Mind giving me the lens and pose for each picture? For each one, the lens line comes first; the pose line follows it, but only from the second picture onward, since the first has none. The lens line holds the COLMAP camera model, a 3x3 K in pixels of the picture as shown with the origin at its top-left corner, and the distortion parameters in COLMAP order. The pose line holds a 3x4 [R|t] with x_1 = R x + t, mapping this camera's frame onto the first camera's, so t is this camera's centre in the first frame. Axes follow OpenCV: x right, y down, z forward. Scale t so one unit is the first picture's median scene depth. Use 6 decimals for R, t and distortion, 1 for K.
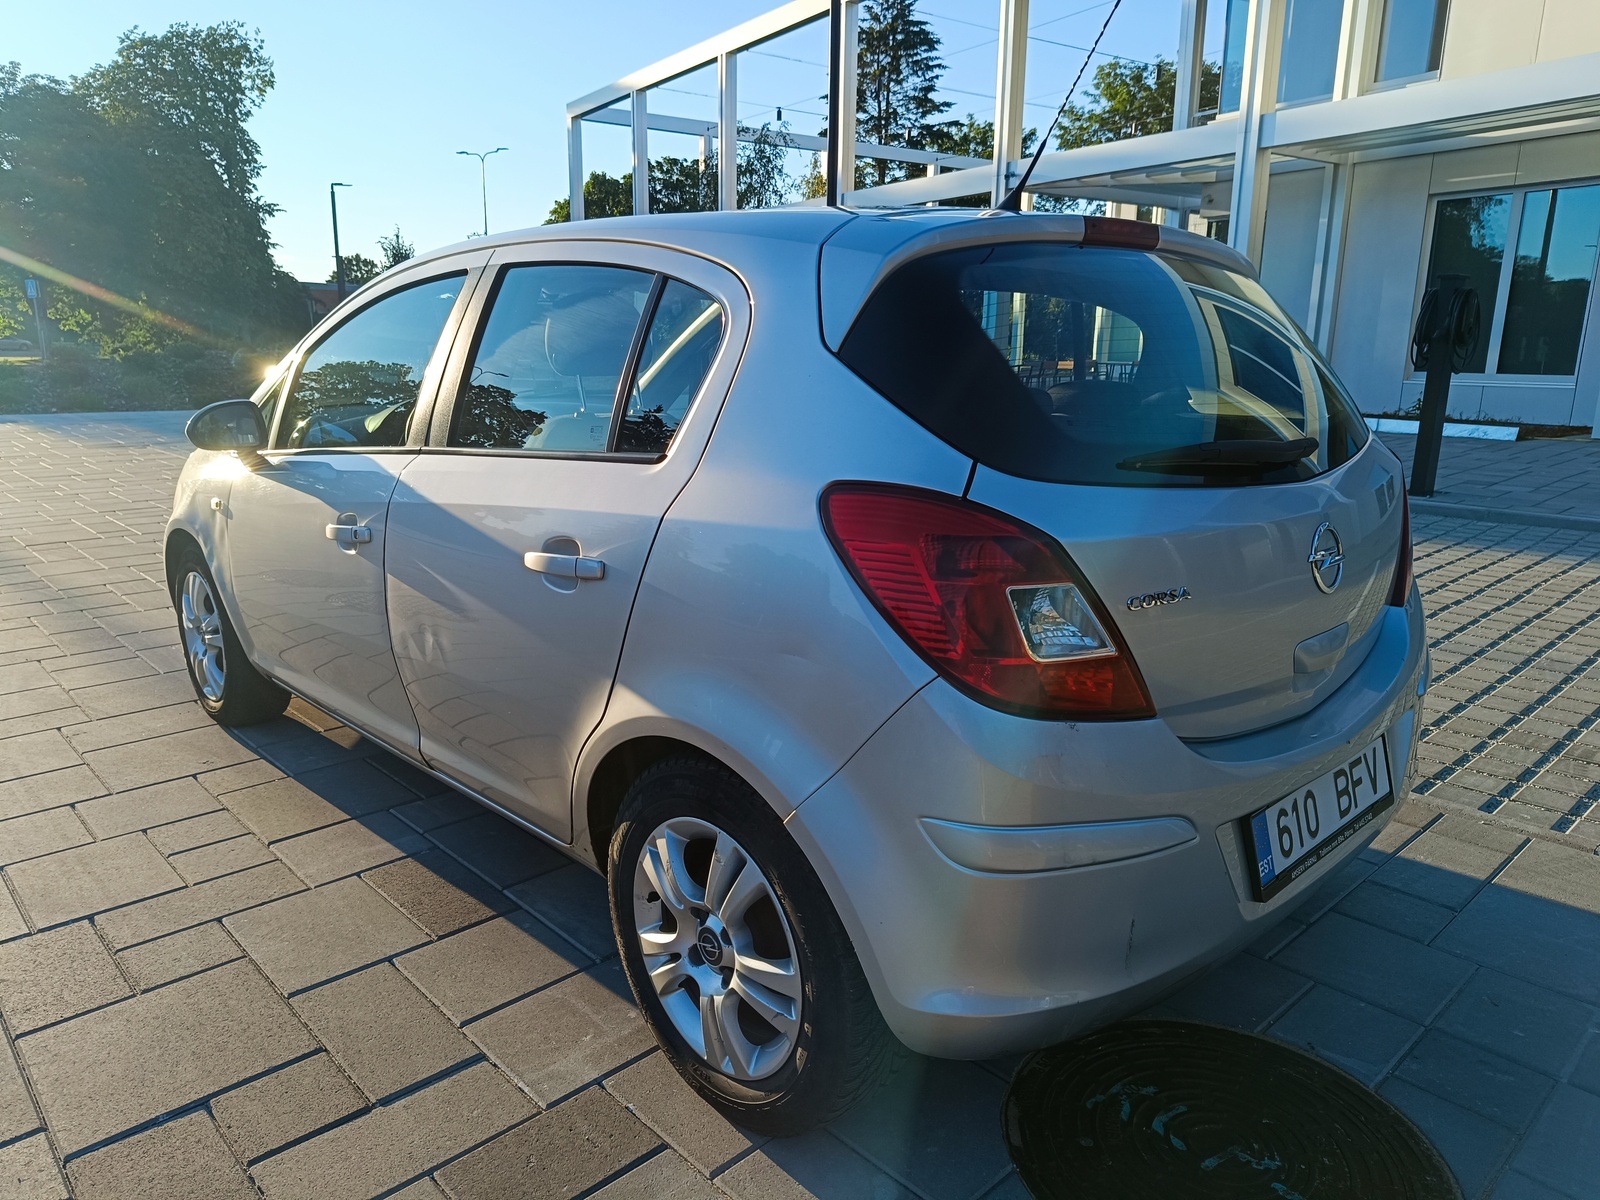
lens RADIAL K [[1107.7, 0, 780.9], [0, 1107.7, 599.6], [0, 0, 1]] dist [0.006132, 0.000504]
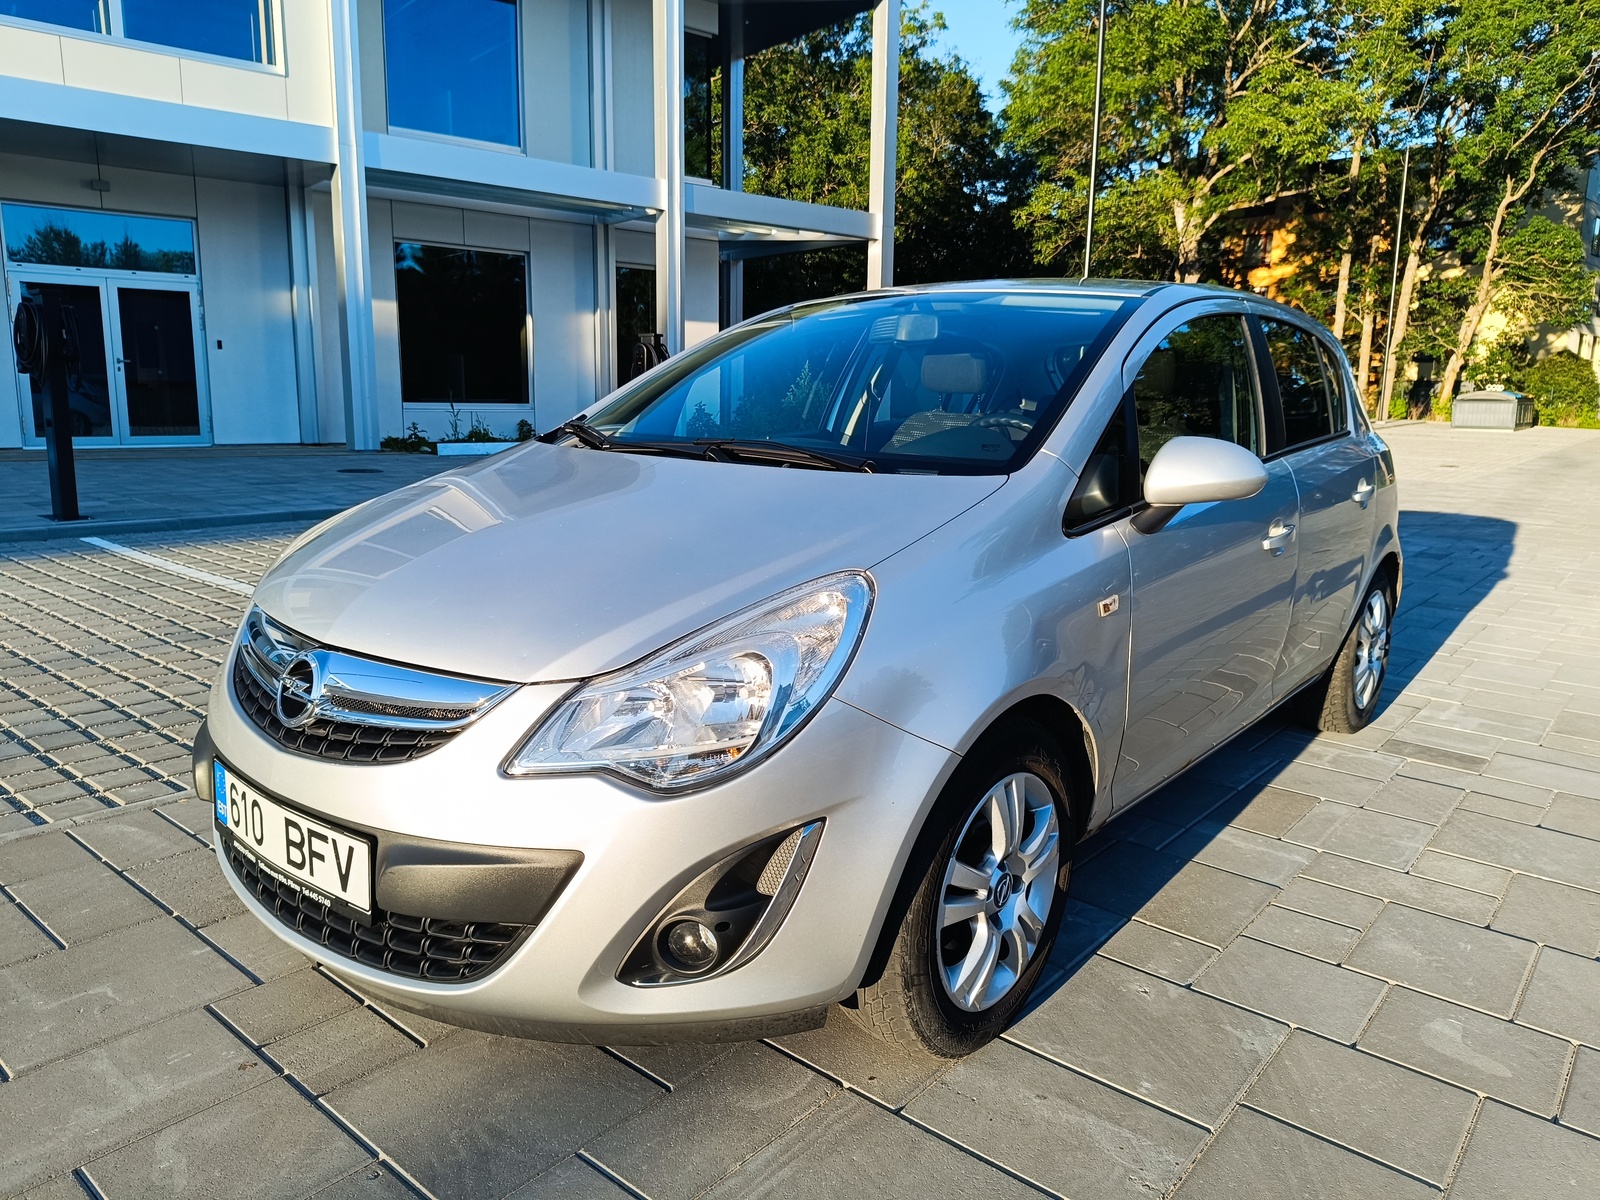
lens RADIAL K [[1110.2, 0, 800.0], [0, 1110.2, 600.0], [0, 0, 1]] dist [0.005771, -0.009588]
pose [[-0.130771, -0.190138, 0.973009, -0.210127], [0.202237, 0.955684, 0.213933, -0.049760], [-0.970566, 0.224755, -0.086523, 0.231475]]
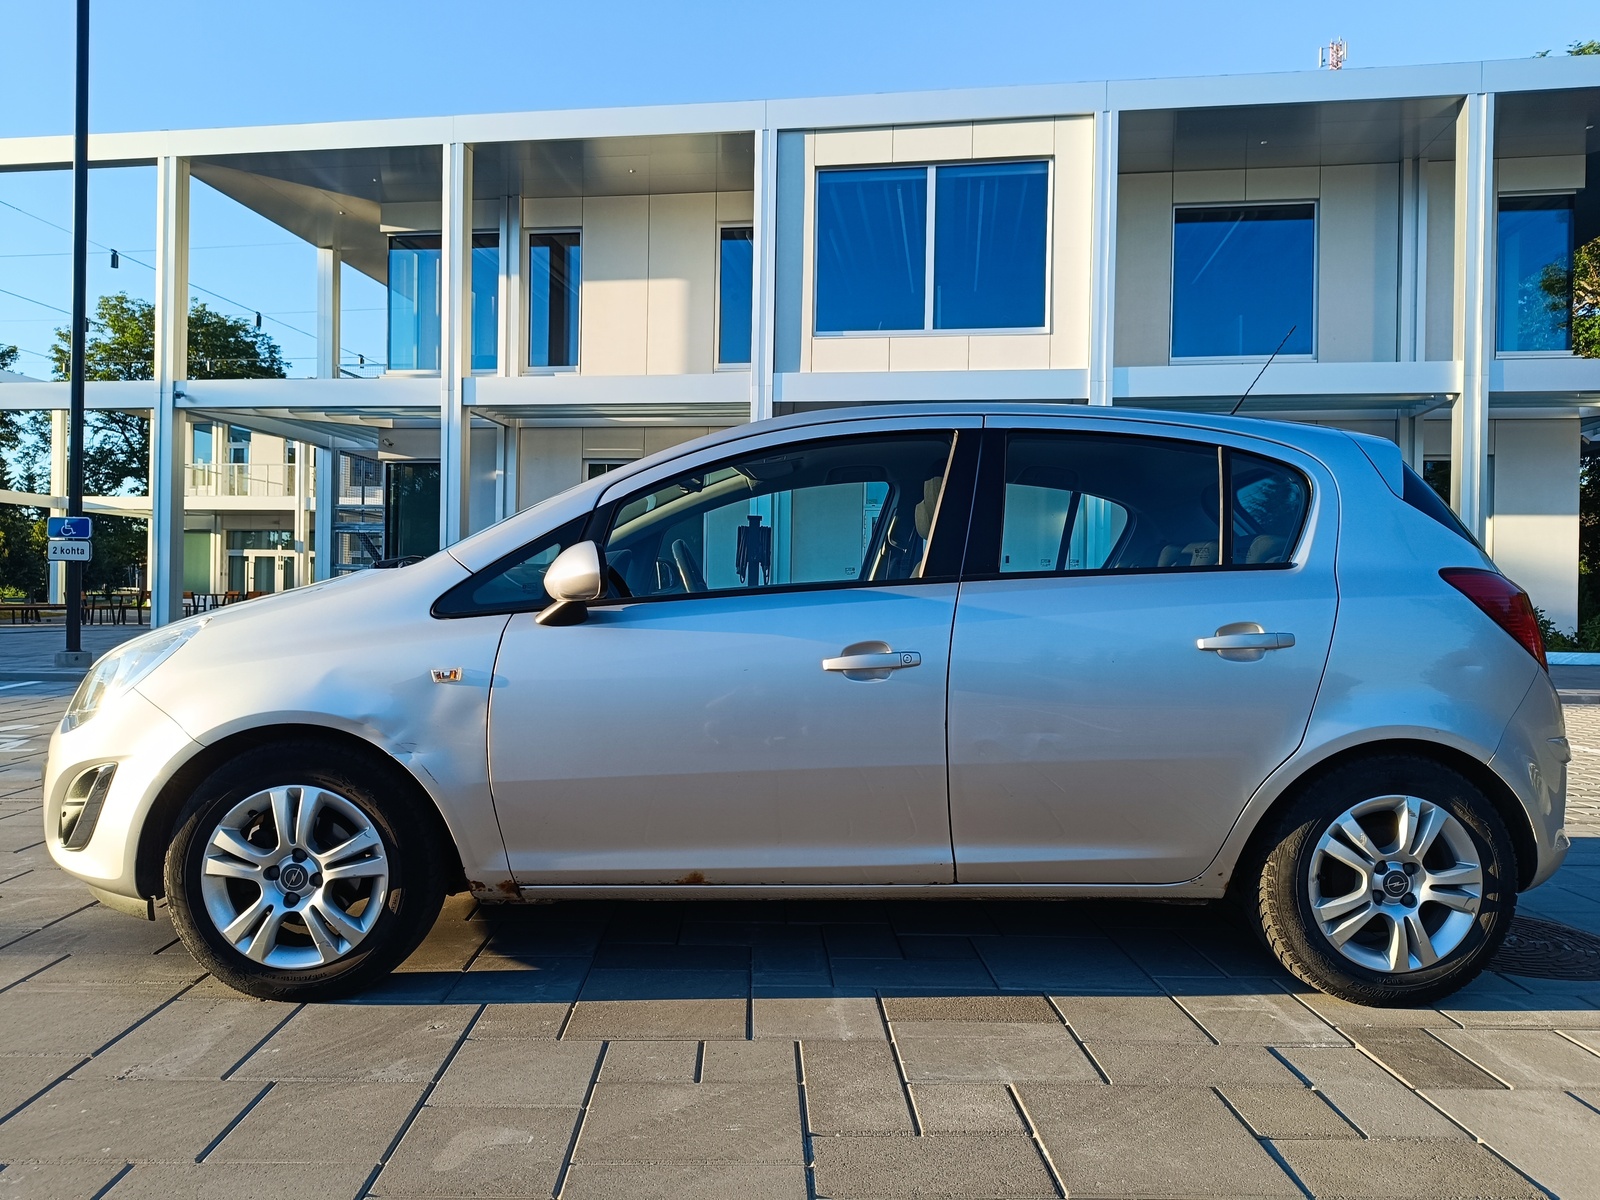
lens RADIAL K [[1107.7, 0, 780.9], [0, 1107.7, 599.6], [0, 0, 1]] dist [0.006132, 0.000504]
pose [[0.656678, 0.002794, 0.754166, -0.177571], [0.158672, 0.977098, -0.141781, 0.002115], [-0.737290, 0.212769, 0.641196, 0.058265]]
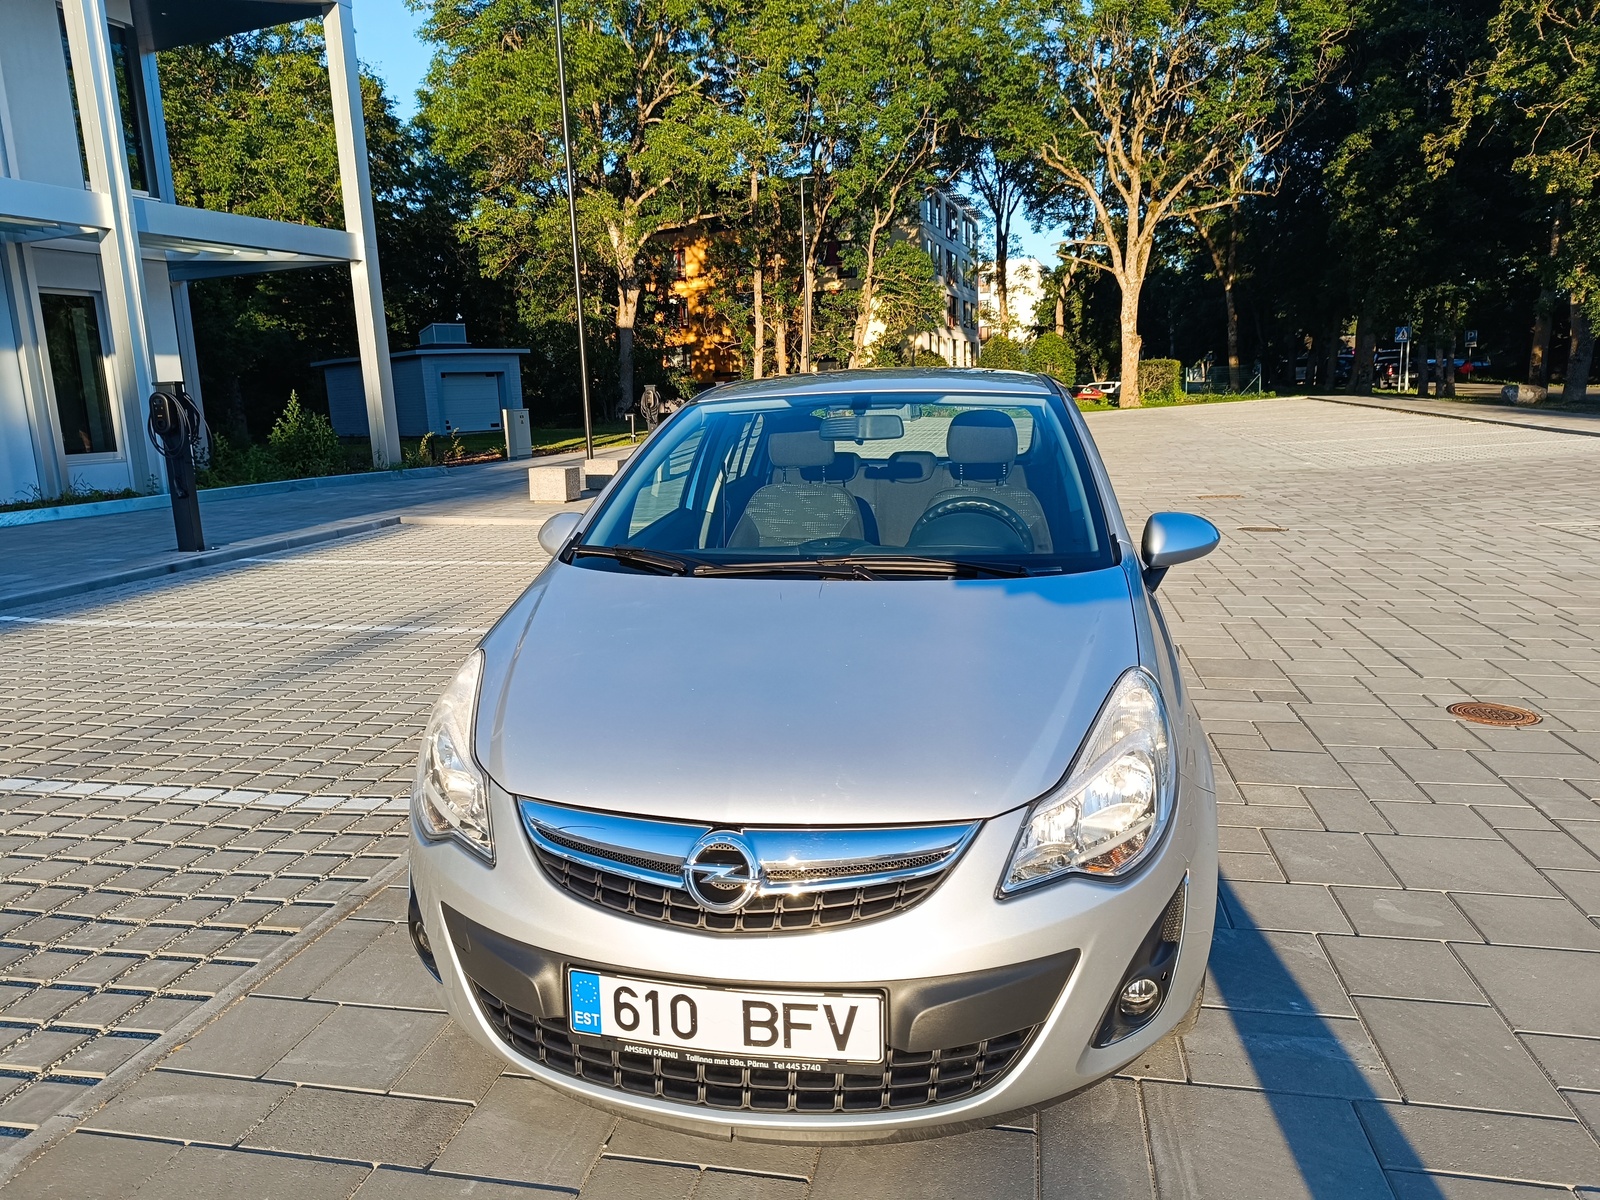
lens RADIAL K [[1080.2, 0, 800.0], [0, 1080.2, 600.0], [0, 0, 1]] dist [0.083976, -0.090438]
pose [[-0.590145, -0.135260, 0.795885, -0.187177], [0.211421, 0.925561, 0.314066, -0.083594], [-0.779121, 0.353611, -0.517619, 0.308261]]
